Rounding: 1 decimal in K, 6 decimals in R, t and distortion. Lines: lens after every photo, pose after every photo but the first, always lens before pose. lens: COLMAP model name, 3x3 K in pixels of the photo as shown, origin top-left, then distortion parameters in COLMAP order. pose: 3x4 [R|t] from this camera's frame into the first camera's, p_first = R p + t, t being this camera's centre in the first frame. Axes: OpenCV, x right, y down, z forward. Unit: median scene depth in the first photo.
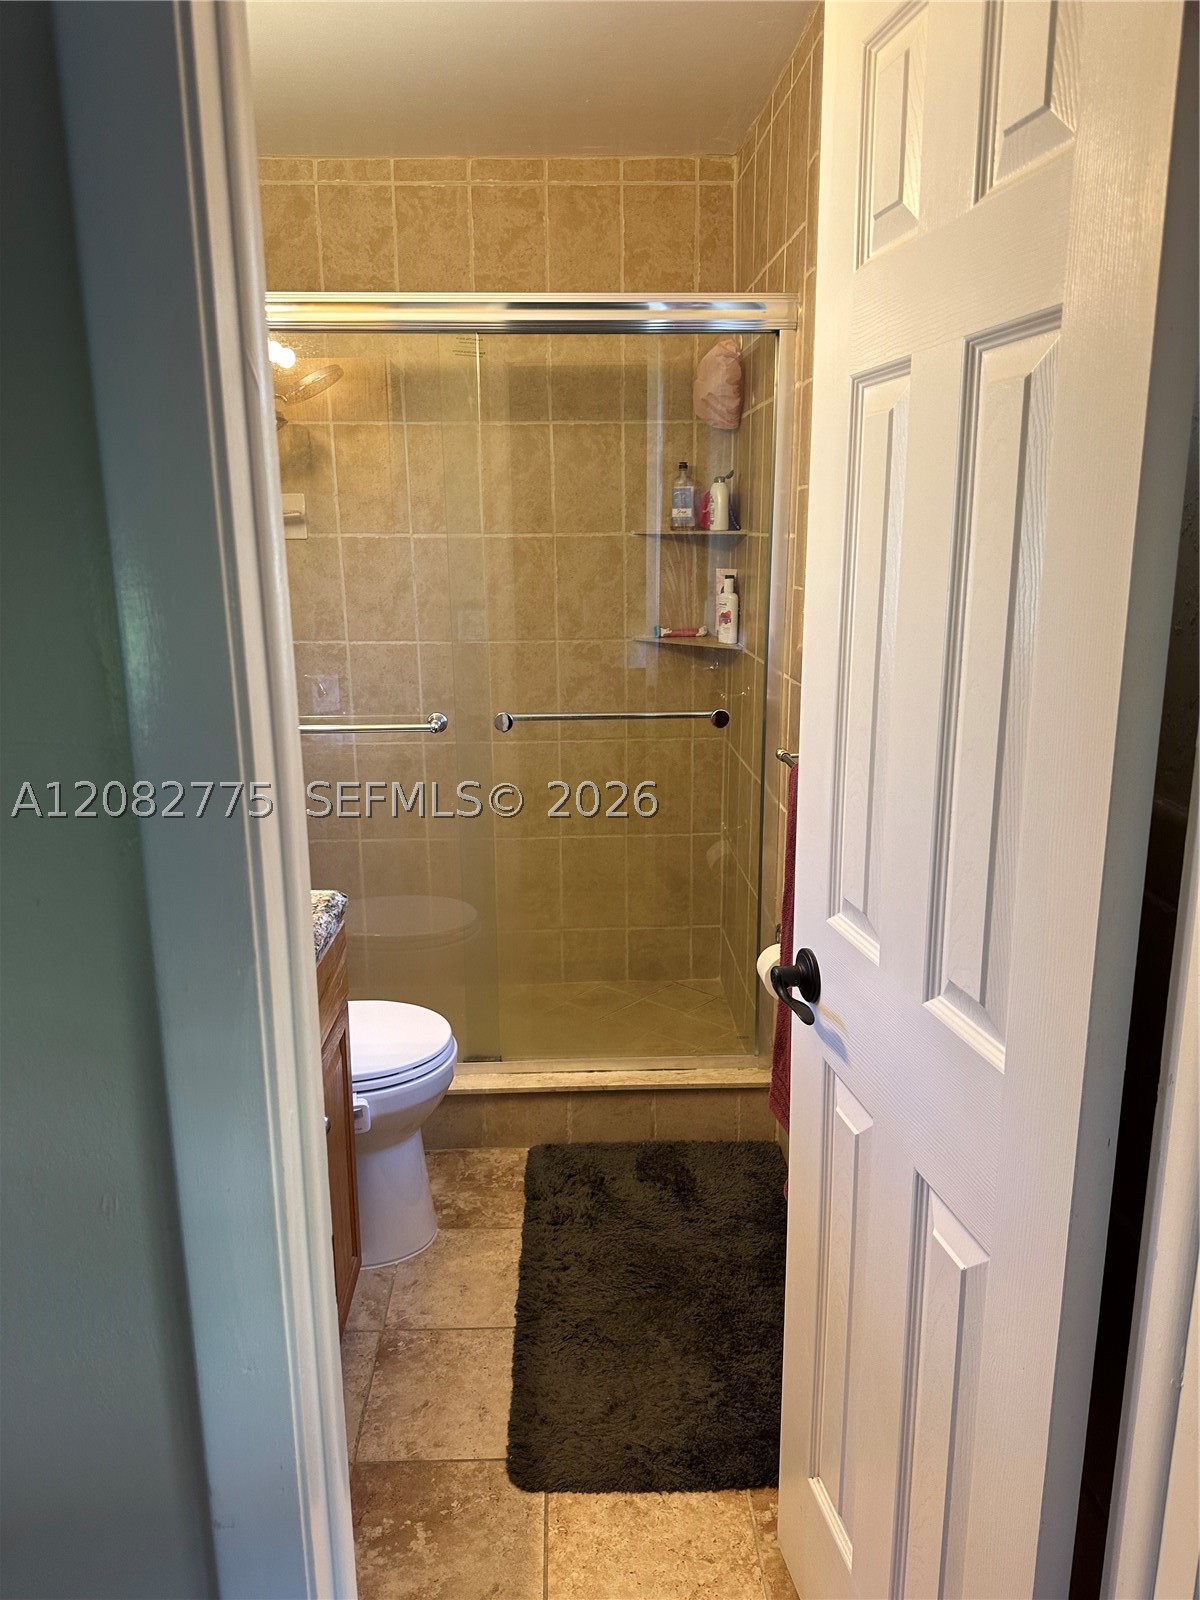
lens RADIAL K [[1121.3, 0, 590.7], [0, 1121.3, 827.6], [0, 0, 1]] dist [0.072178, -0.099972]
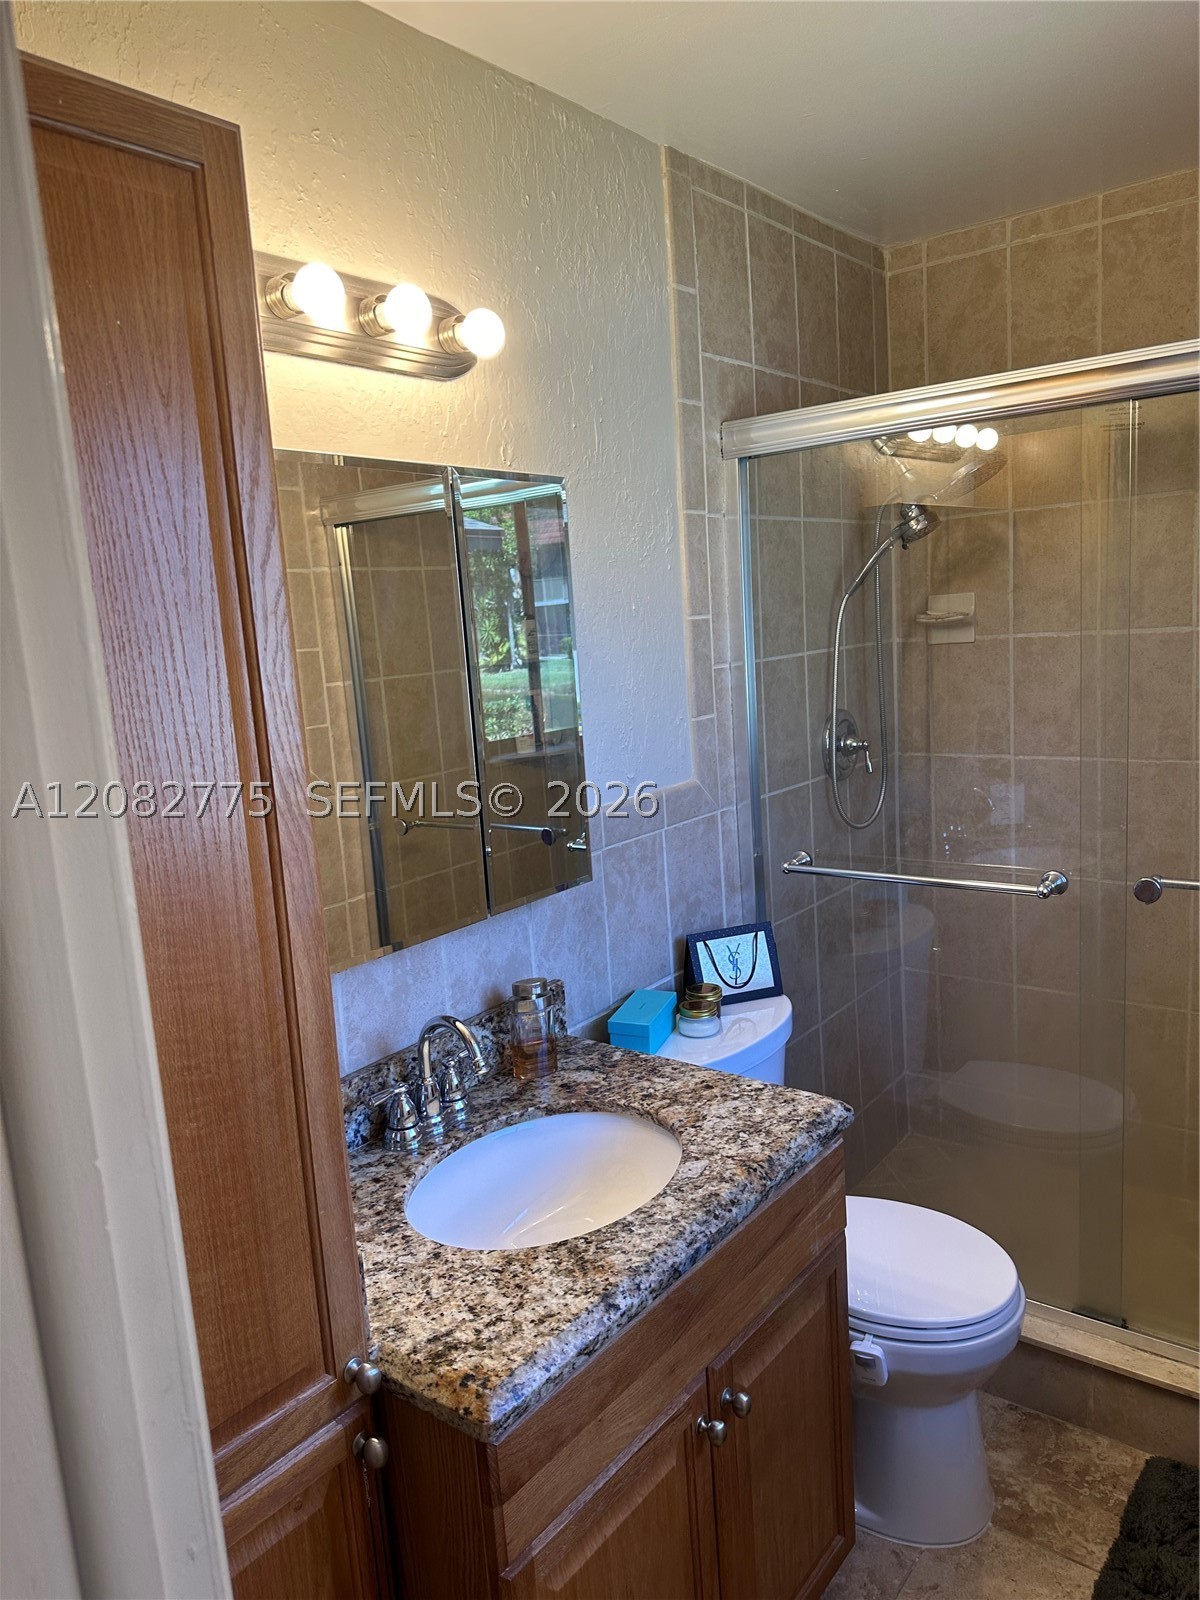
lens RADIAL K [[1121.3, 0, 595.1], [0, 1121.3, 825.2], [0, 0, 1]] dist [0.072178, -0.099972]
pose [[0.768453, 0.073011, -0.635727, 0.109595], [-0.100620, 0.994898, -0.007367, -0.088049], [0.631945, 0.069628, 0.771879, 0.161183]]
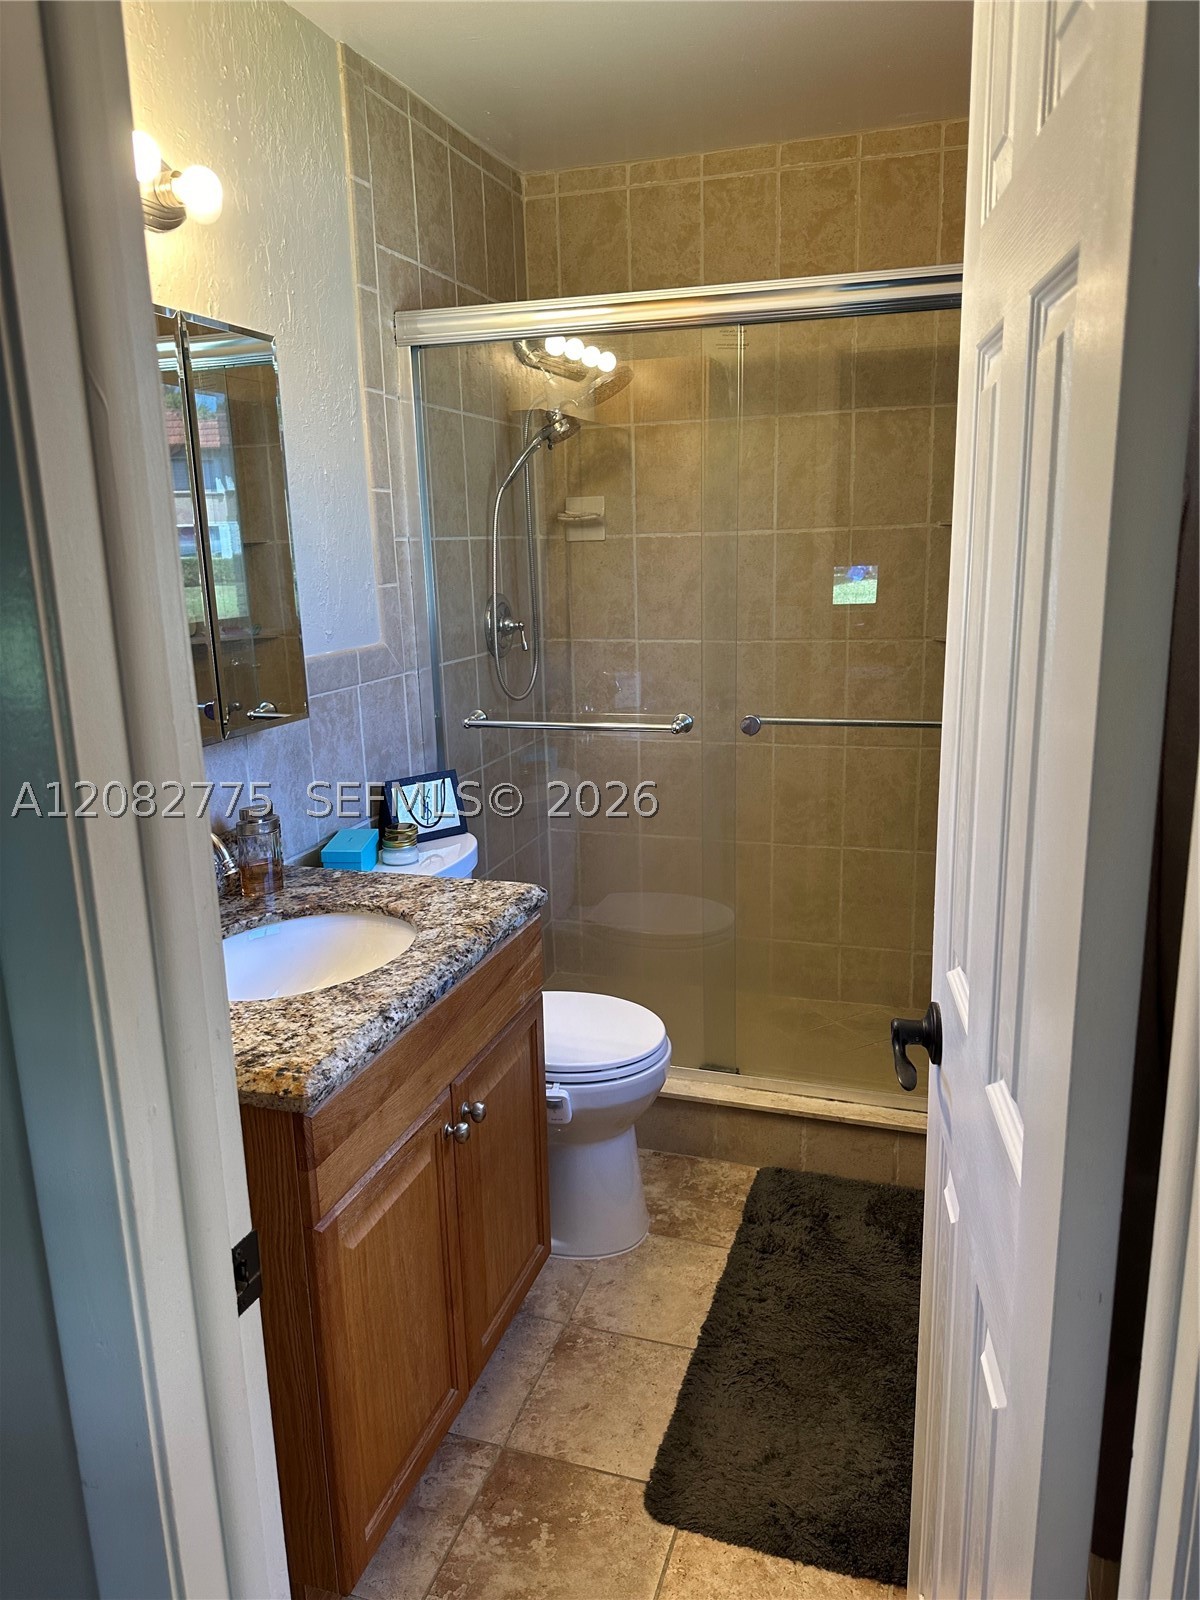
lens RADIAL K [[1121.3, 0, 596.8], [0, 1121.3, 823.4], [0, 0, 1]] dist [0.072178, -0.099972]
pose [[0.941014, 0.069346, -0.331185, 0.114095], [-0.069150, 0.997529, 0.012391, -0.011453], [0.331226, 0.011241, 0.943485, 0.041033]]
